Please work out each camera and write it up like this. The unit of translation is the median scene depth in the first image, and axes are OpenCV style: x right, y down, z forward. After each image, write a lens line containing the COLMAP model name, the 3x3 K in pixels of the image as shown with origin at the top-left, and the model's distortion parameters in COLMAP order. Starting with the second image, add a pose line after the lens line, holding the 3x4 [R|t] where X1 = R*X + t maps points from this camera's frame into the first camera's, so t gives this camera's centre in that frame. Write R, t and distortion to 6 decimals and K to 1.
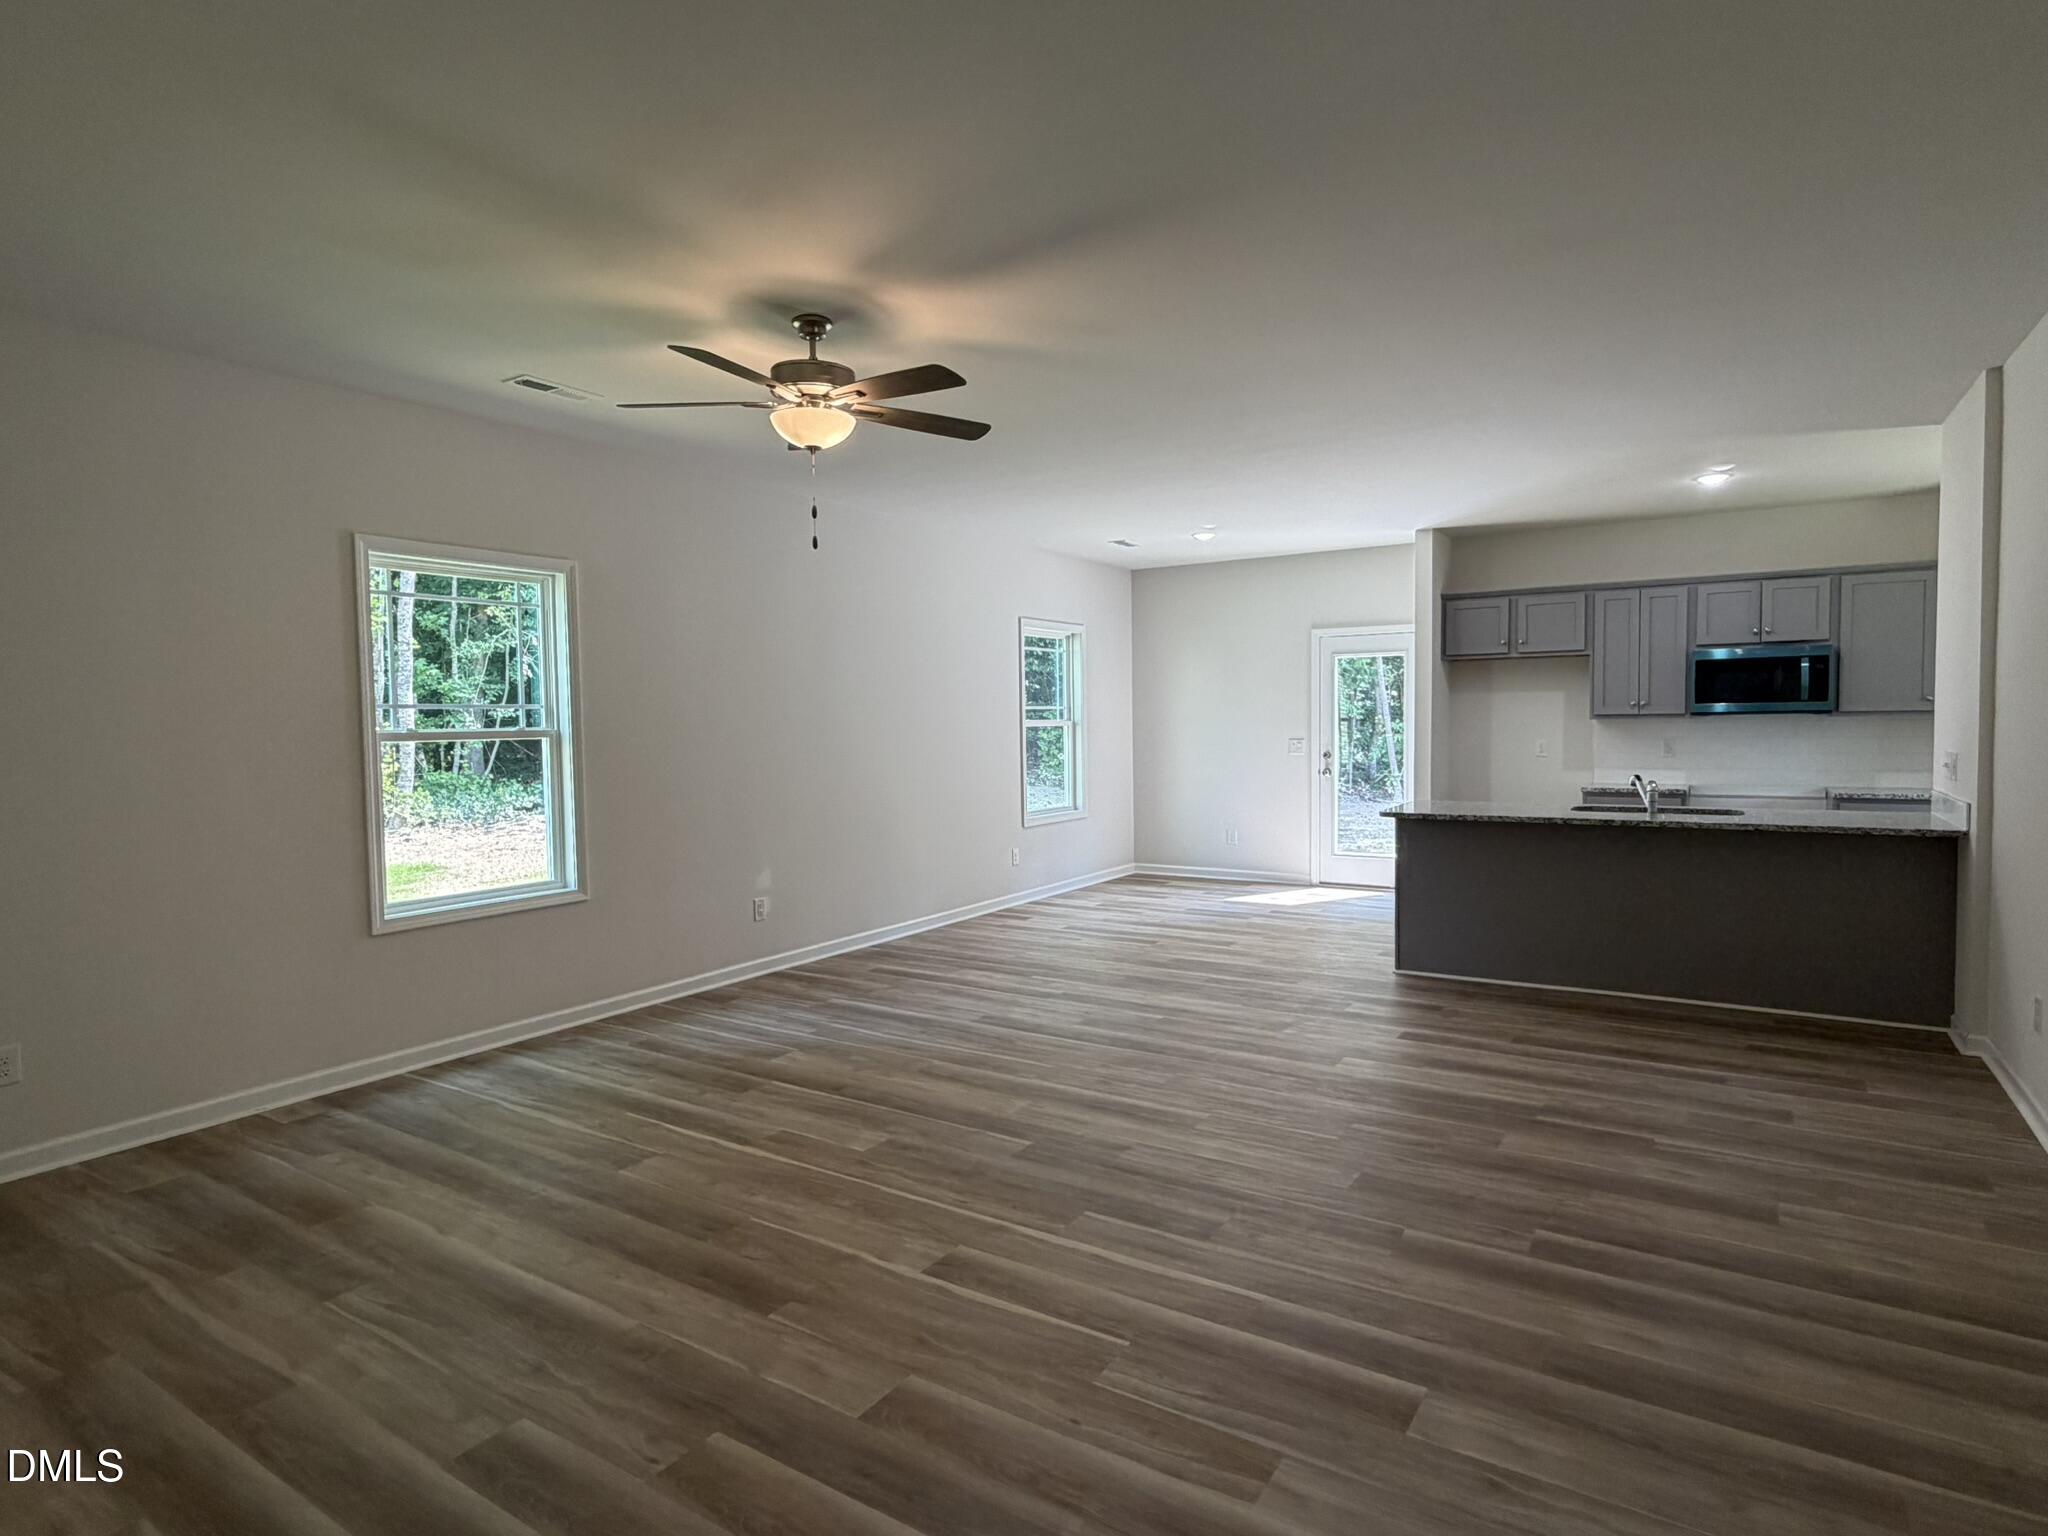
lens RADIAL K [[1098.4, 0, 1024.0], [0, 1098.4, 768.0], [0, 0, 1]] dist [0.002123, 0.000296]
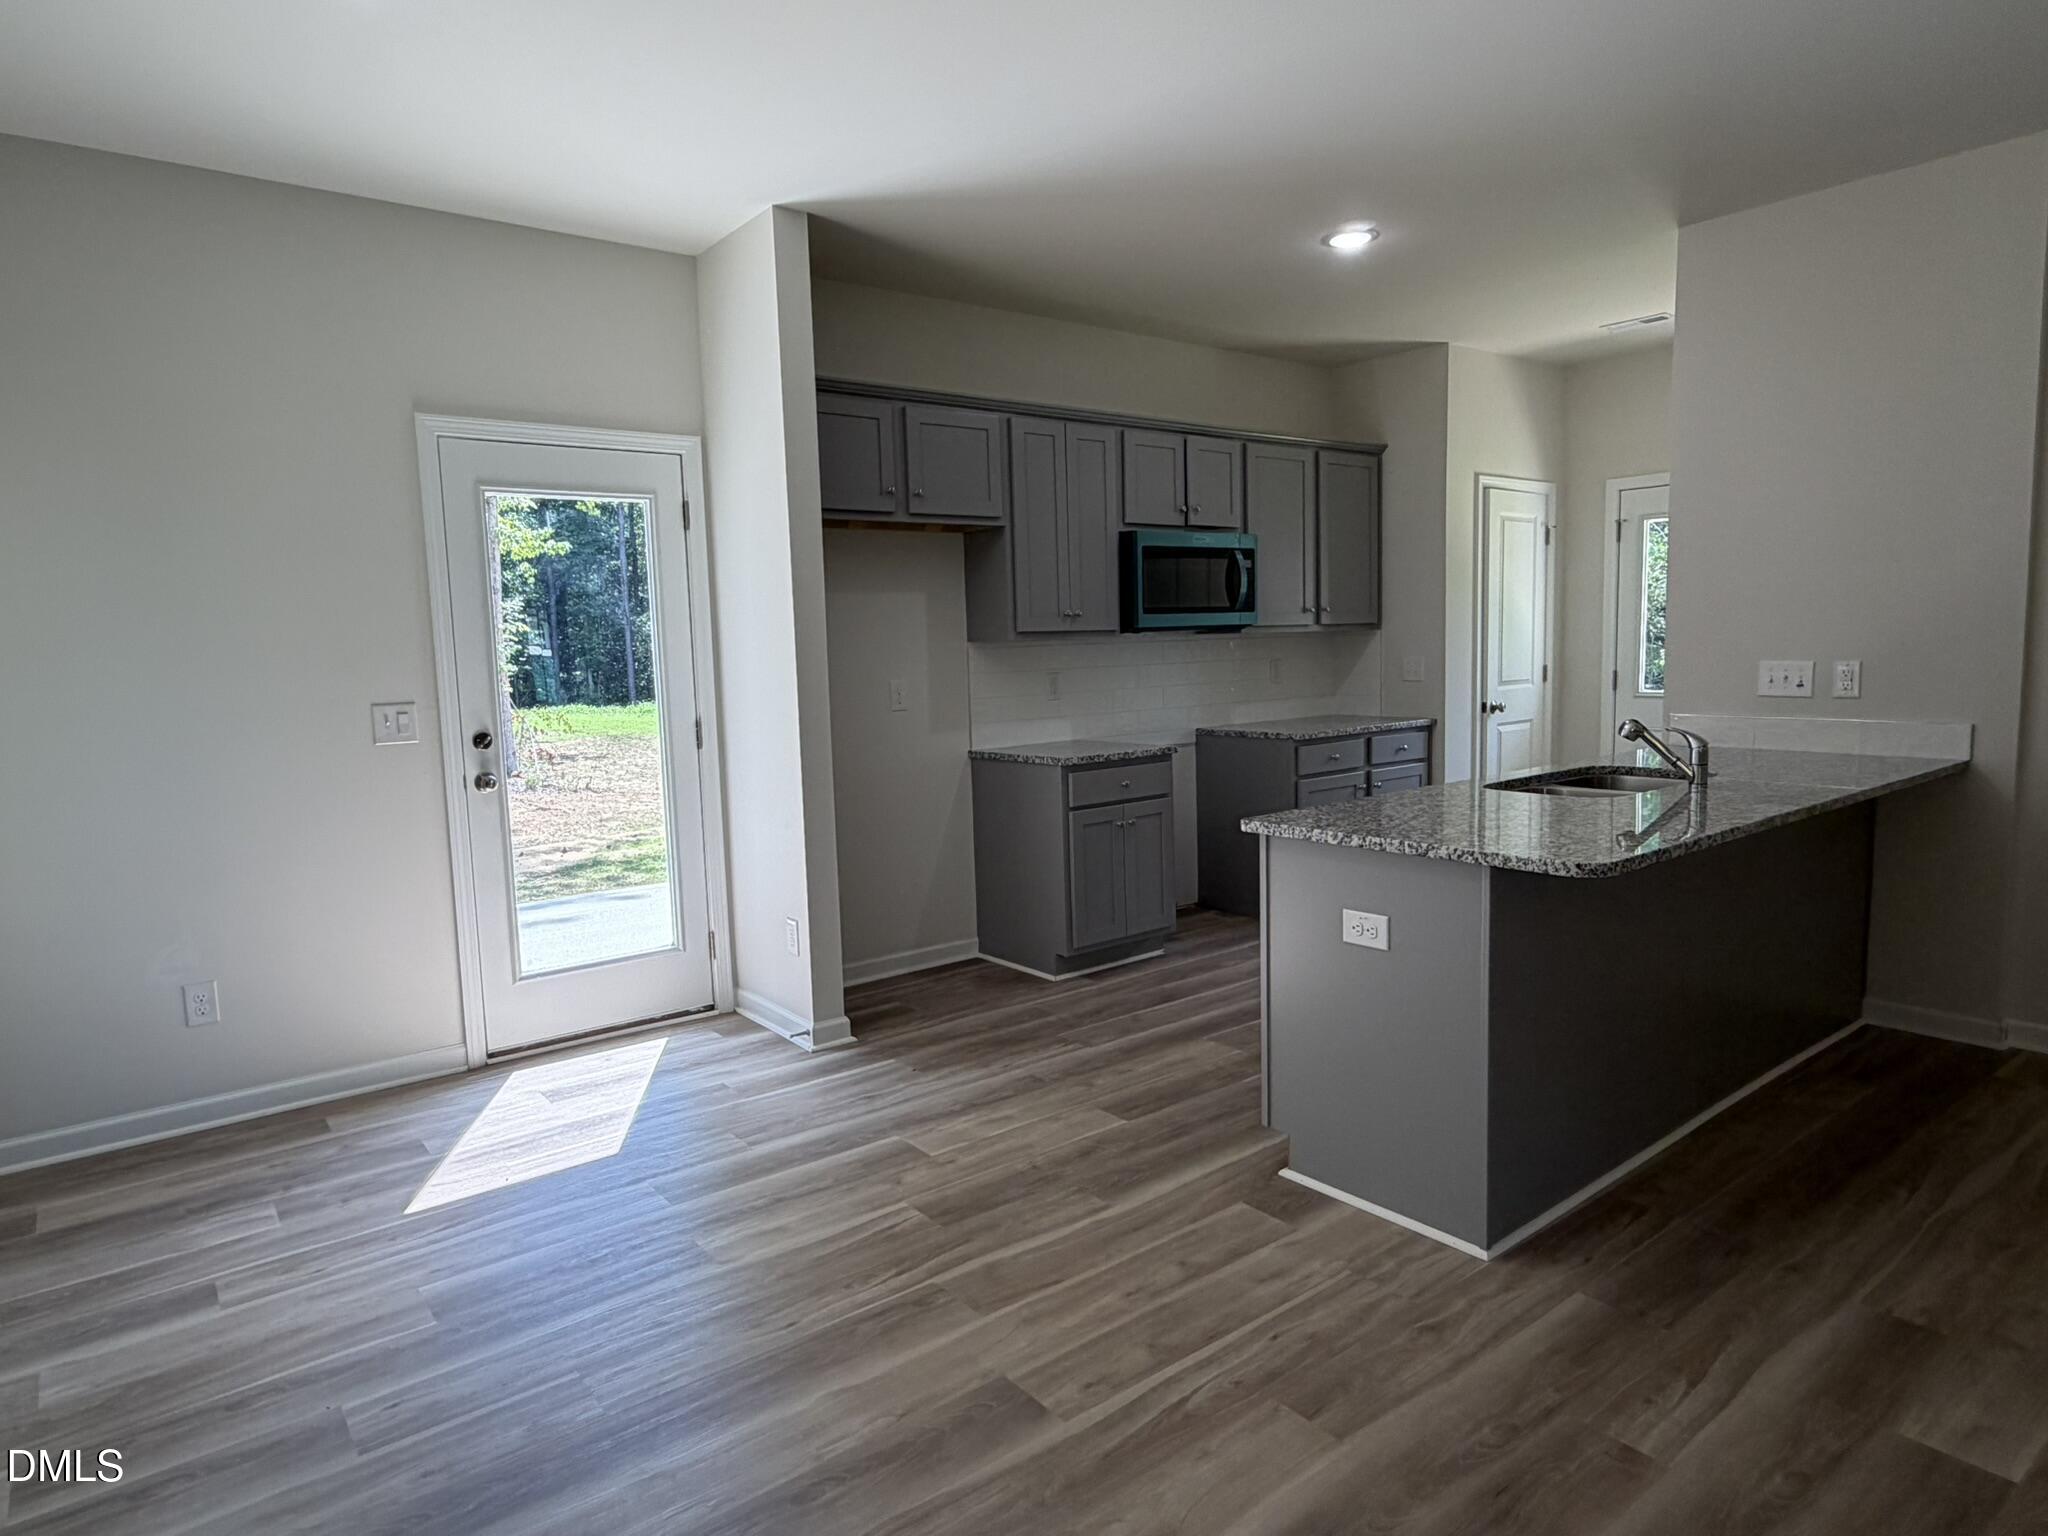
lens RADIAL K [[1201.6, 0, 1026.6], [0, 1201.6, 772.0], [0, 0, 1]] dist [-0.001336, 0.000478]
pose [[0.323564, -0.099856, 0.940923, -0.134082], [0.064566, 0.994428, 0.083331, -0.044738], [-0.944001, 0.033789, 0.328208, 1.277542]]
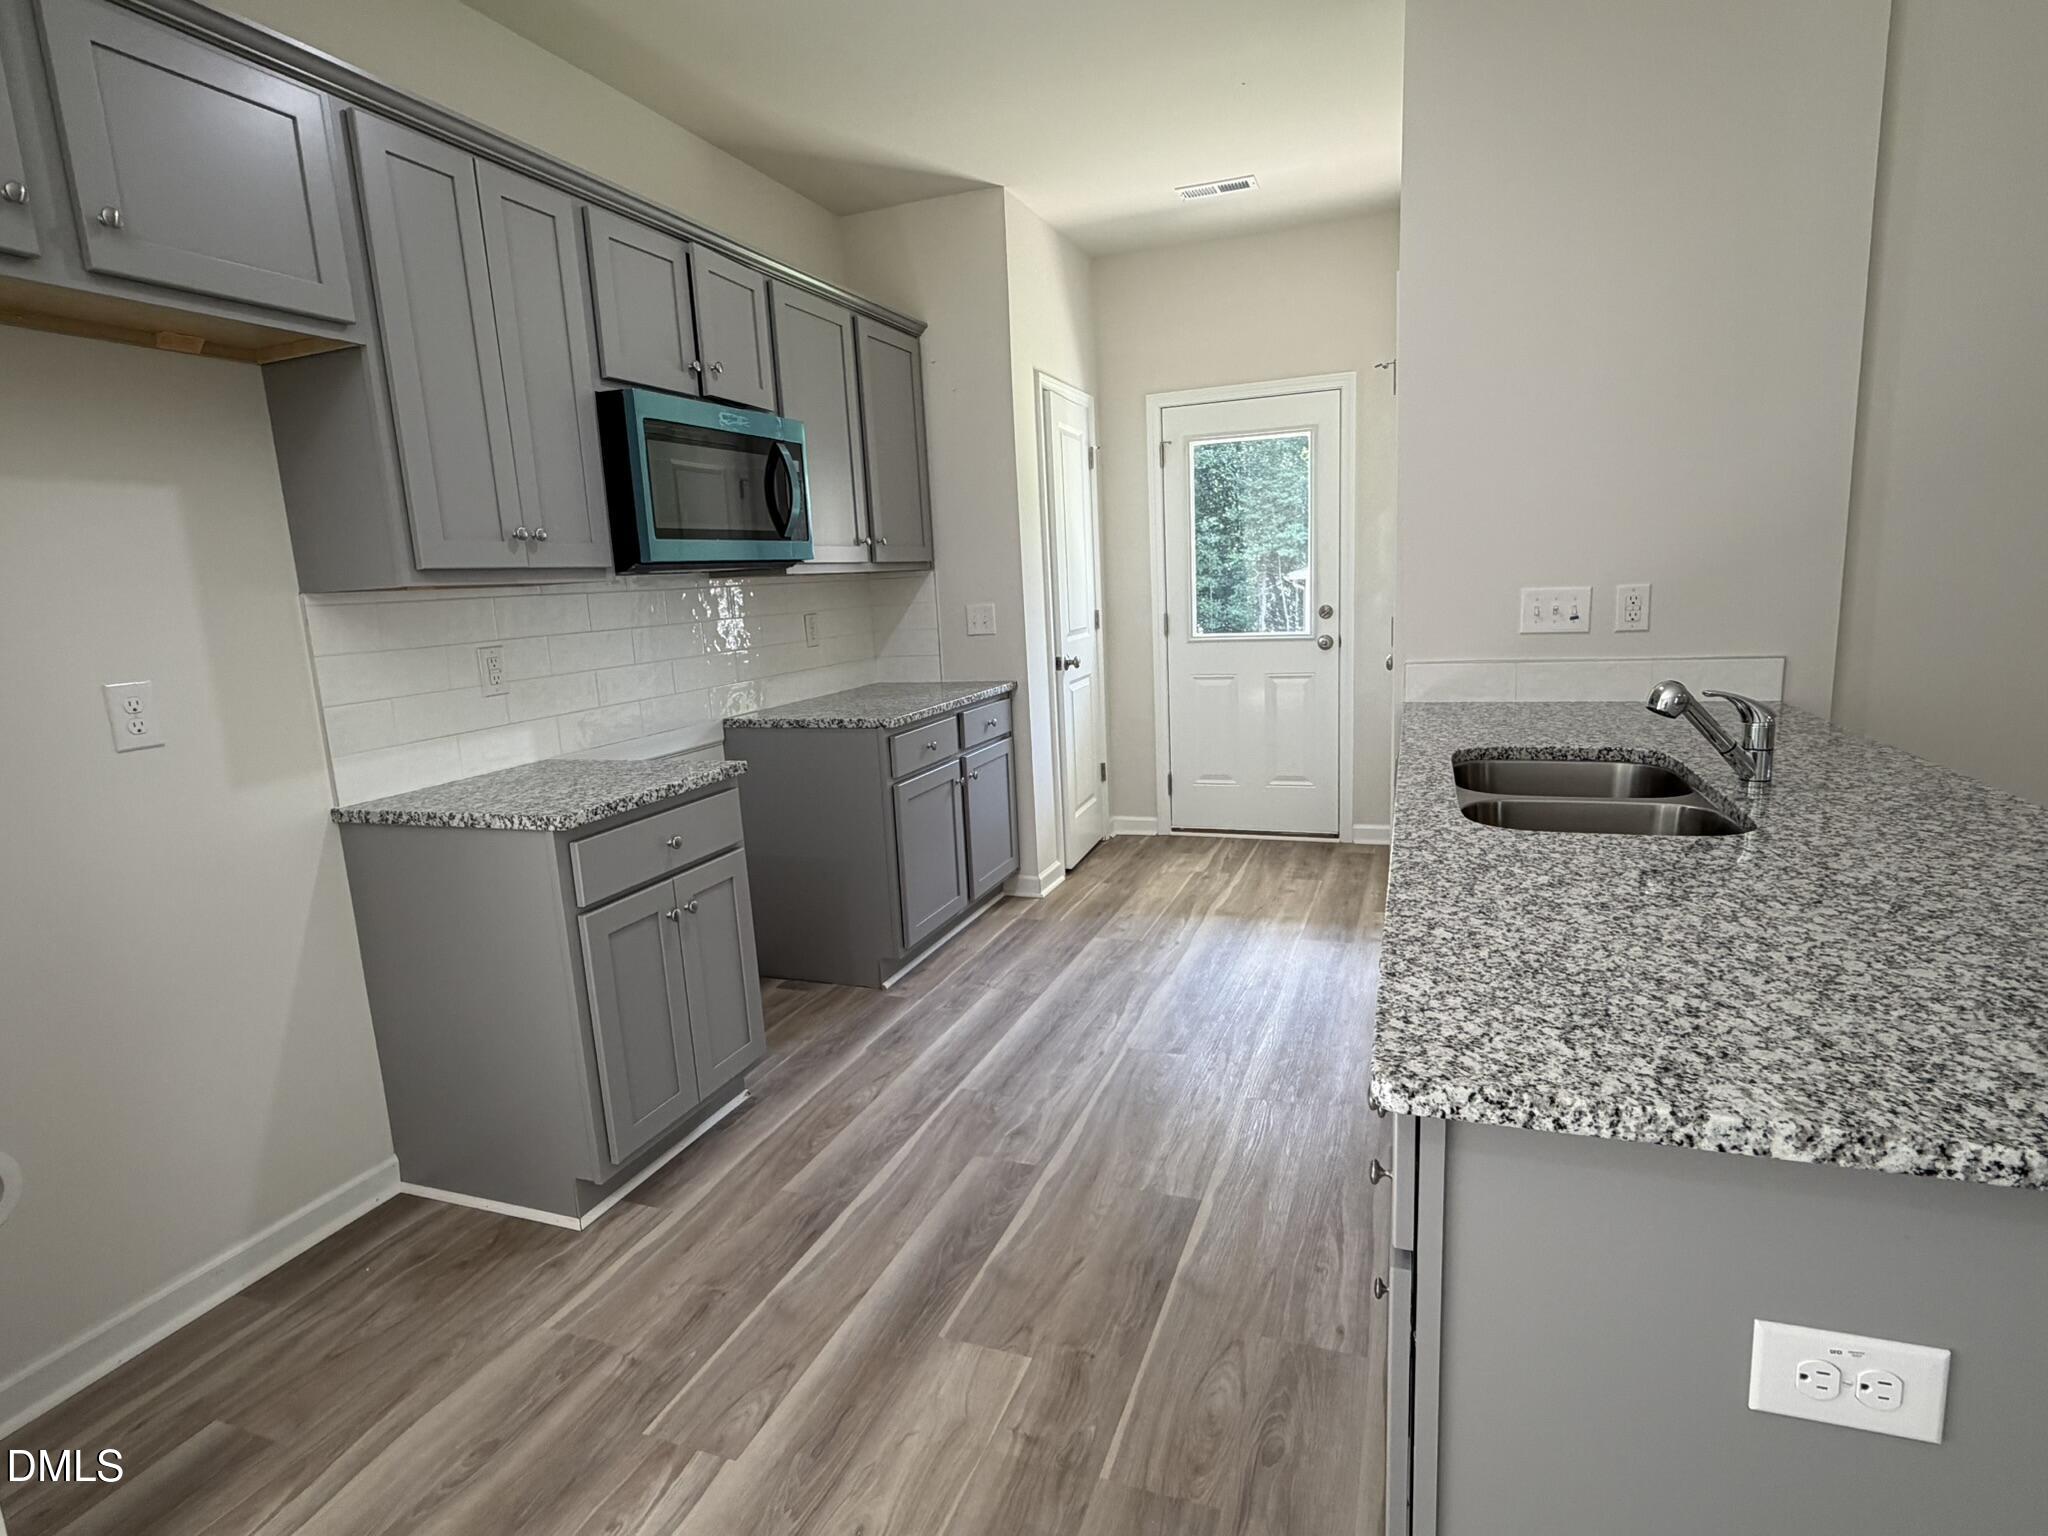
lens RADIAL K [[1070.2, 0, 1012.7], [0, 1070.2, 770.8], [0, 0, 1]] dist [-0.000837, -0.000083]
pose [[-0.205741, -0.150386, 0.966982, 0.334809], [0.095878, 0.980270, 0.172852, -0.048960], [-0.973898, 0.128275, -0.187263, 1.467154]]
